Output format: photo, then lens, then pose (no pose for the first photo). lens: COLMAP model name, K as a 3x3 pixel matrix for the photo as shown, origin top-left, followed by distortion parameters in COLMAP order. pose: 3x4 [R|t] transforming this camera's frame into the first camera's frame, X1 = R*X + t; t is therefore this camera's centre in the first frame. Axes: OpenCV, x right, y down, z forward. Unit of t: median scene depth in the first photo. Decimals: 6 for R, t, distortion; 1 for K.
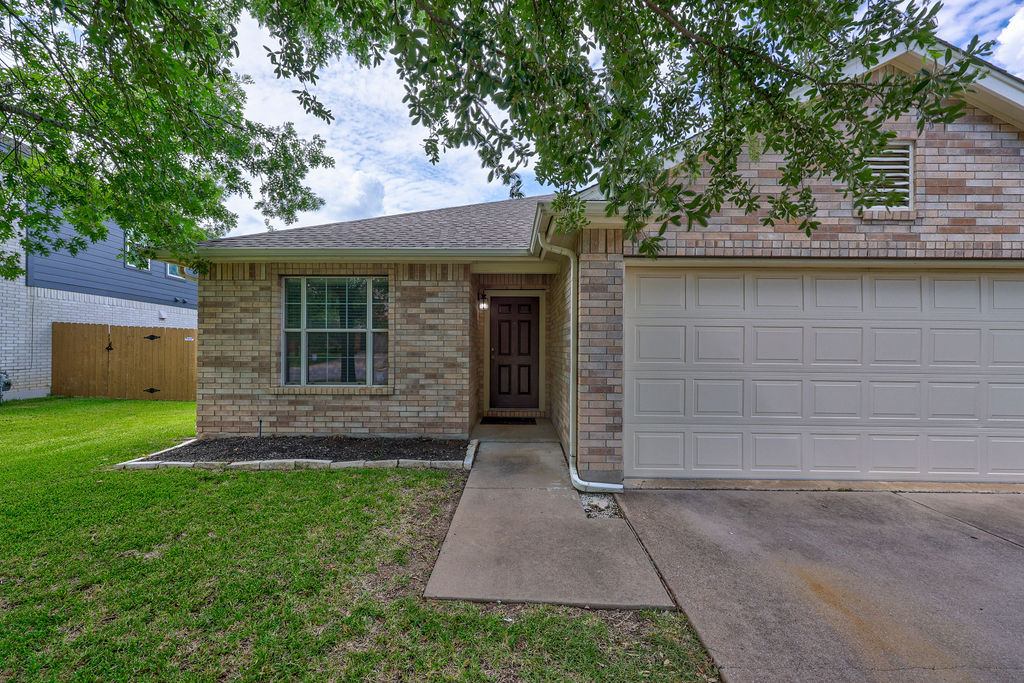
lens RADIAL K [[410.2, 0, 517.1], [0, 410.2, 344.3], [0, 0, 1]] dist [0.004487, 0.000179]
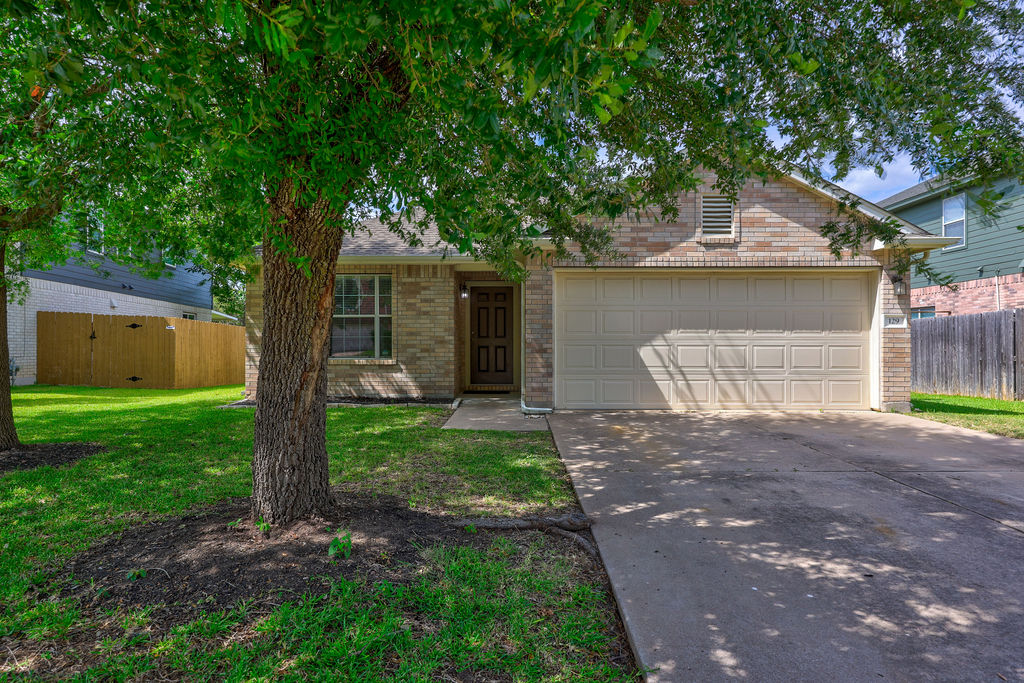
lens RADIAL K [[654.3, 0, 508.0], [0, 654.3, 344.1], [0, 0, 1]] dist [0.046977, 0.000294]
pose [[0.999890, -0.006451, -0.013359, 0.083097], [0.006467, 0.999978, 0.001179, 0.056584], [0.013351, -0.001265, 0.999910, -1.088108]]
